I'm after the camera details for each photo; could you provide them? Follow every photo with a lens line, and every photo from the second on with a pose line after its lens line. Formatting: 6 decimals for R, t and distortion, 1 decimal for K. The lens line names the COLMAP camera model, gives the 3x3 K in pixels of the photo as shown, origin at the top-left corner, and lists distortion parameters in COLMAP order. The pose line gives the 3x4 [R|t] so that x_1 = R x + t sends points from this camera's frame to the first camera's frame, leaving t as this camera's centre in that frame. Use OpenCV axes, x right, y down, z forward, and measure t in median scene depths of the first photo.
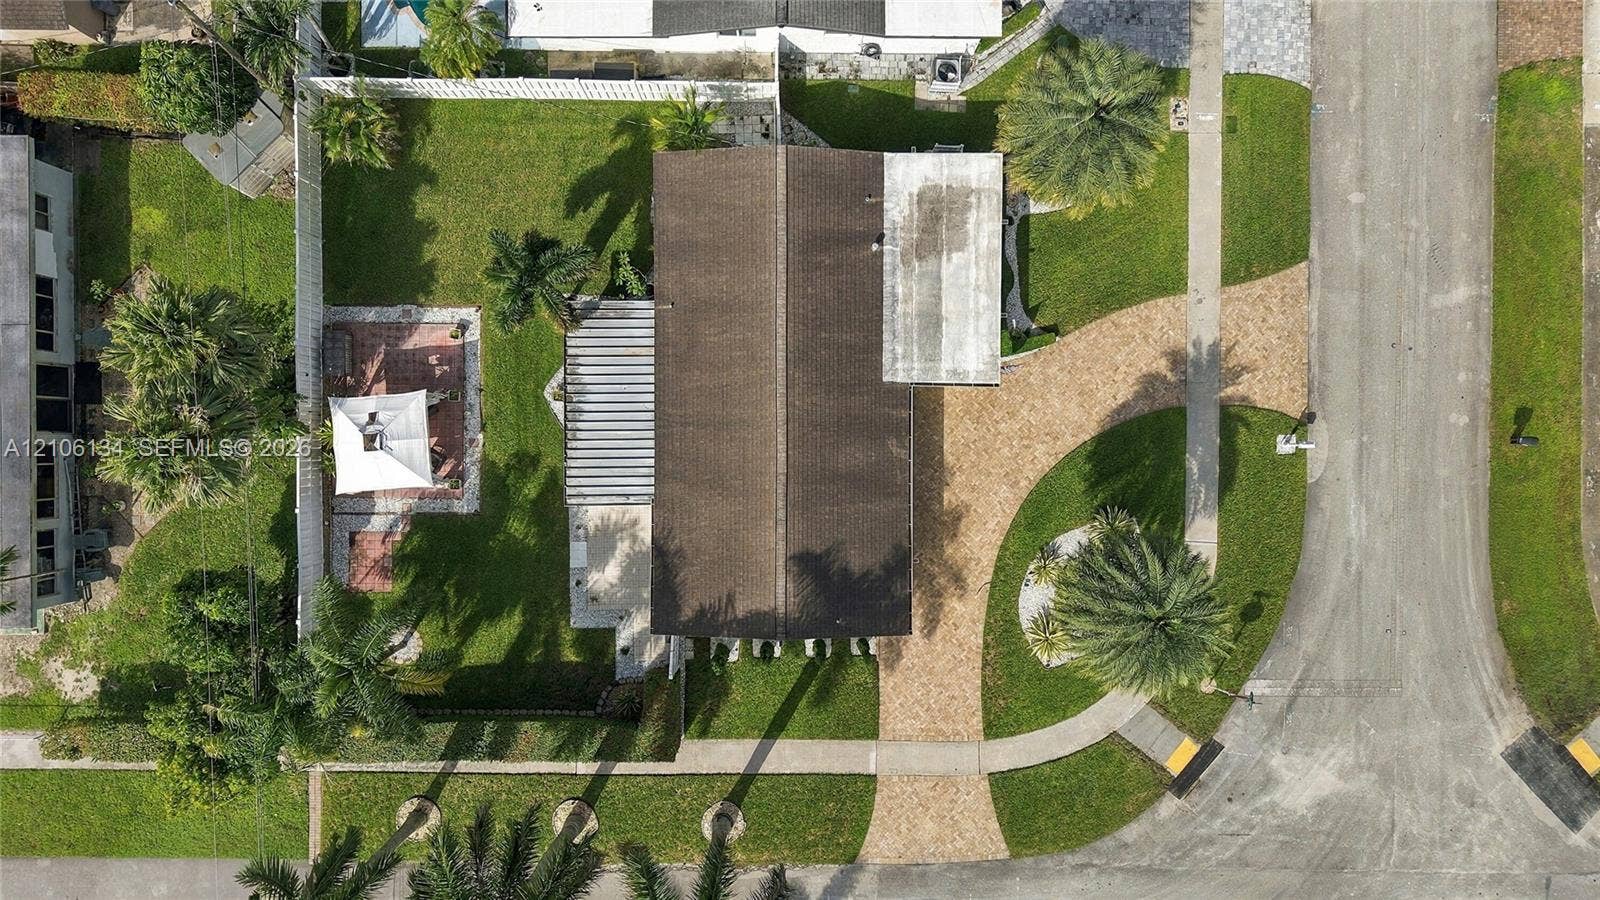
lens RADIAL K [[1065.6, 0, 798.0], [0, 1065.6, 454.0], [0, 0, 1]] dist [0.054798, -0.060572]
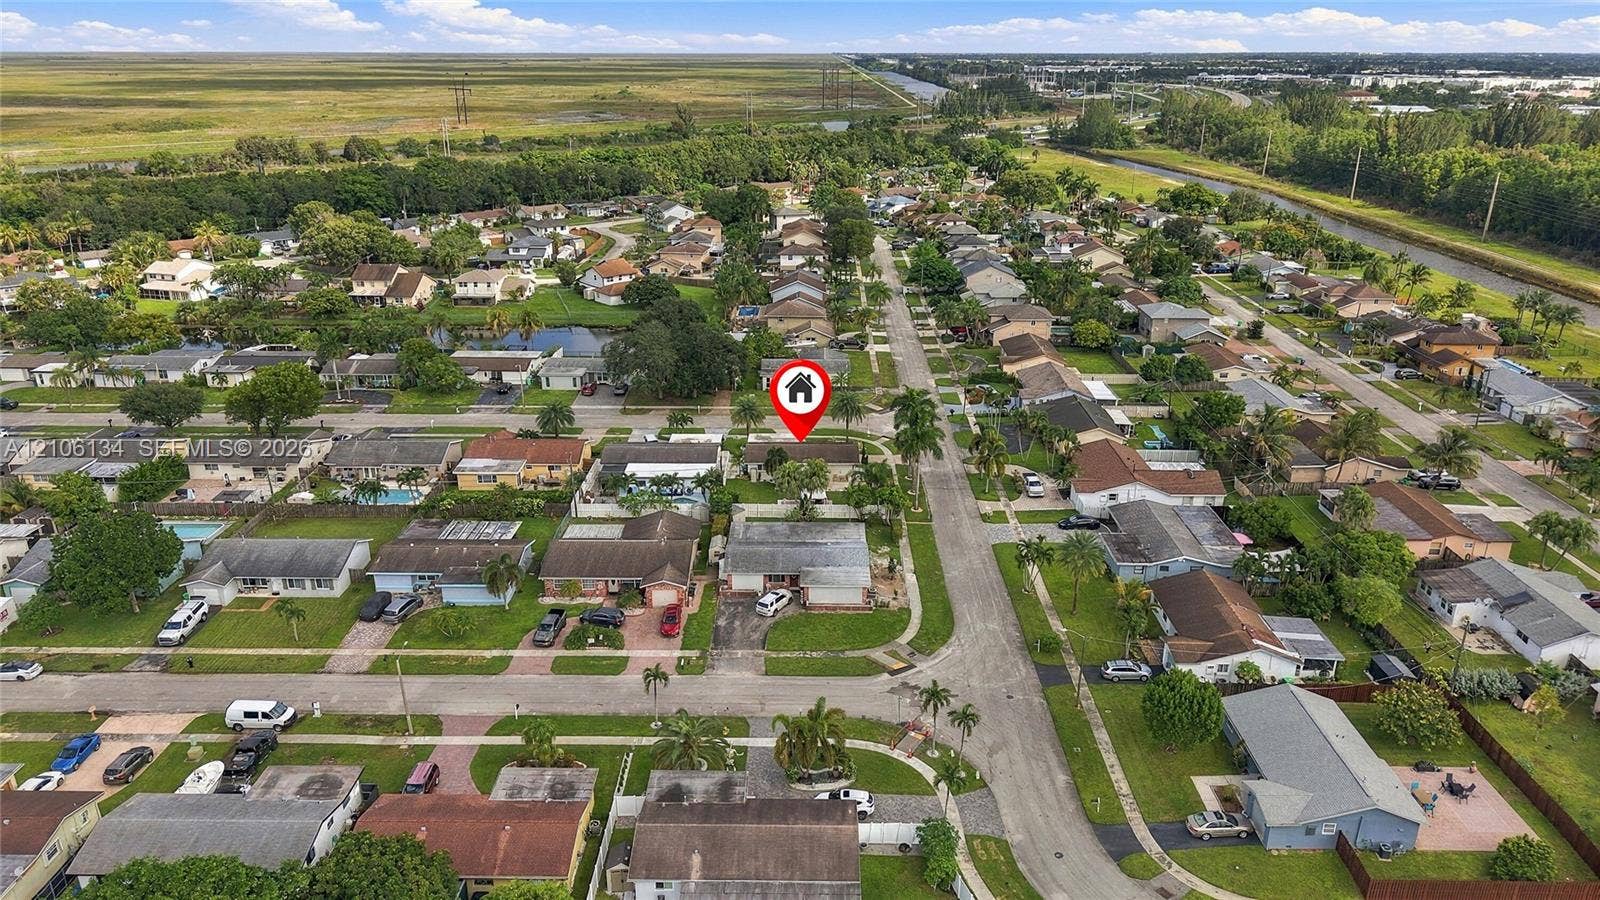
lens RADIAL K [[1065.6, 0, 798.0], [0, 1065.6, 454.0], [0, 0, 1]] dist [0.054798, -0.060572]
pose [[0.007972, -0.370697, 0.928720, -3.618147], [0.999941, 0.009834, -0.004658, -0.047984], [-0.007407, 0.928702, 0.370754, -0.514621]]
